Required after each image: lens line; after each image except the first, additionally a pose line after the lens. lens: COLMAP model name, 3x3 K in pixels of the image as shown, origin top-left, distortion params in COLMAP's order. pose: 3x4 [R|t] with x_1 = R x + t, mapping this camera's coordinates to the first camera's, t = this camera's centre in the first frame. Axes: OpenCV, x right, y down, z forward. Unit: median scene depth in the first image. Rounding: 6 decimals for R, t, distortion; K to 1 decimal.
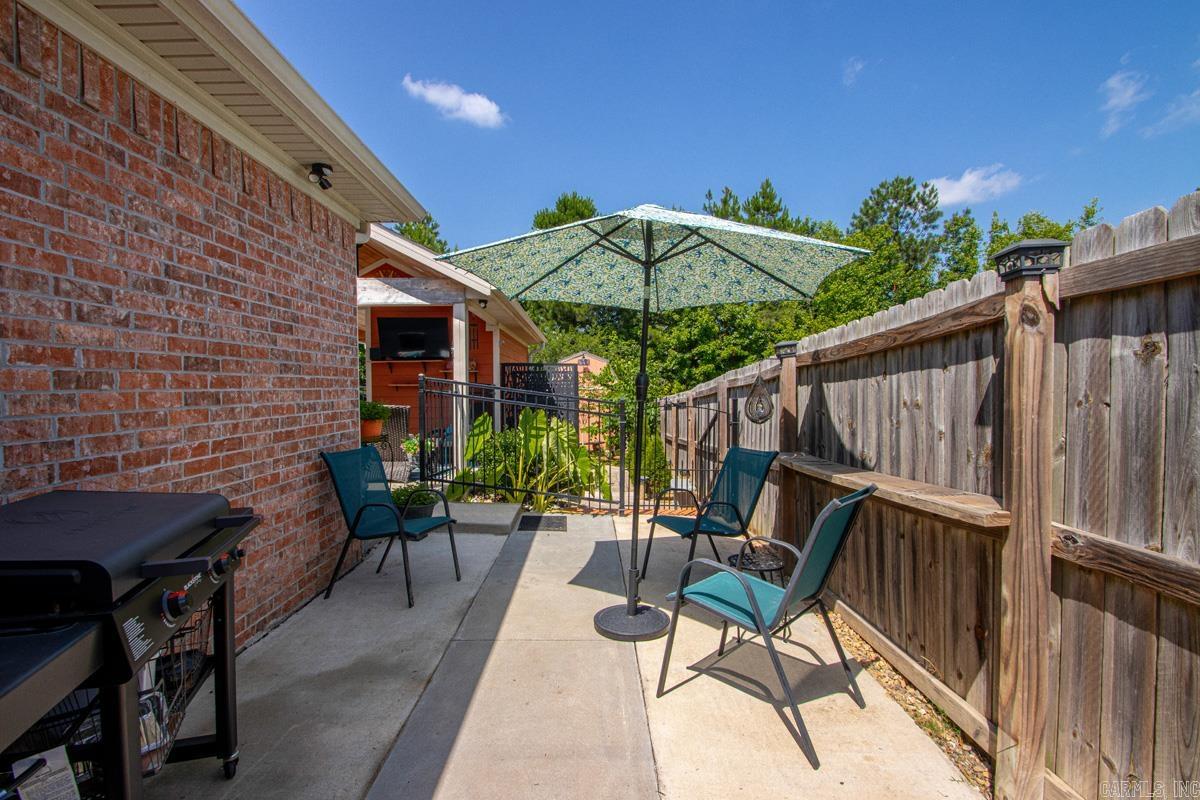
lens RADIAL K [[561.2, 0, 591.7], [0, 561.2, 402.8], [0, 0, 1]] dist [0.018595, -0.016206]
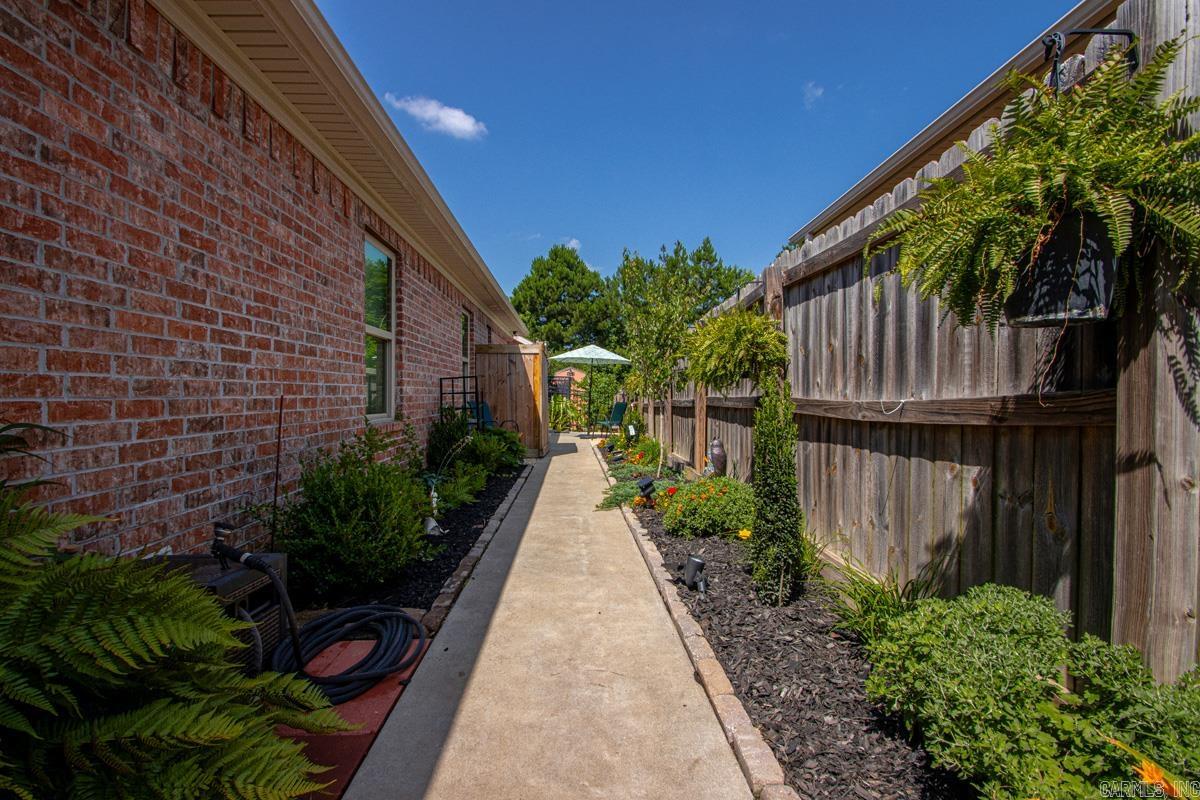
lens RADIAL K [[561.2, 0, 601.7], [0, 561.2, 395.3], [0, 0, 1]] dist [0.018595, -0.016206]
pose [[0.997979, 0.000830, 0.063536, -0.021961], [0.000598, 0.999748, -0.022455, 0.008544], [-0.063539, 0.022448, 0.997727, -0.306307]]
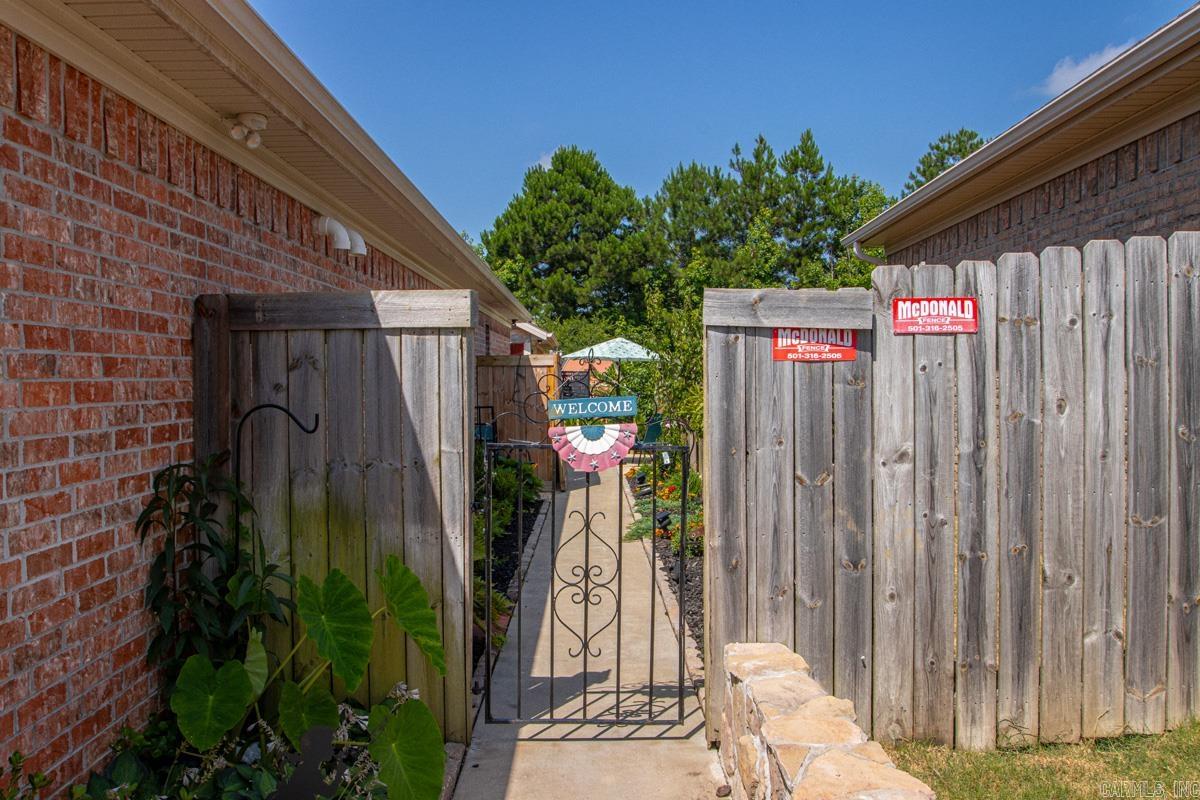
lens RADIAL K [[930.7, 0, 593.9], [0, 930.7, 402.7], [0, 0, 1]] dist [-0.012185, -0.004317]
pose [[0.999862, -0.008823, 0.014056, -0.022942], [0.008869, 0.999956, -0.003196, 0.003872], [-0.014027, 0.003320, 0.999896, -0.352162]]
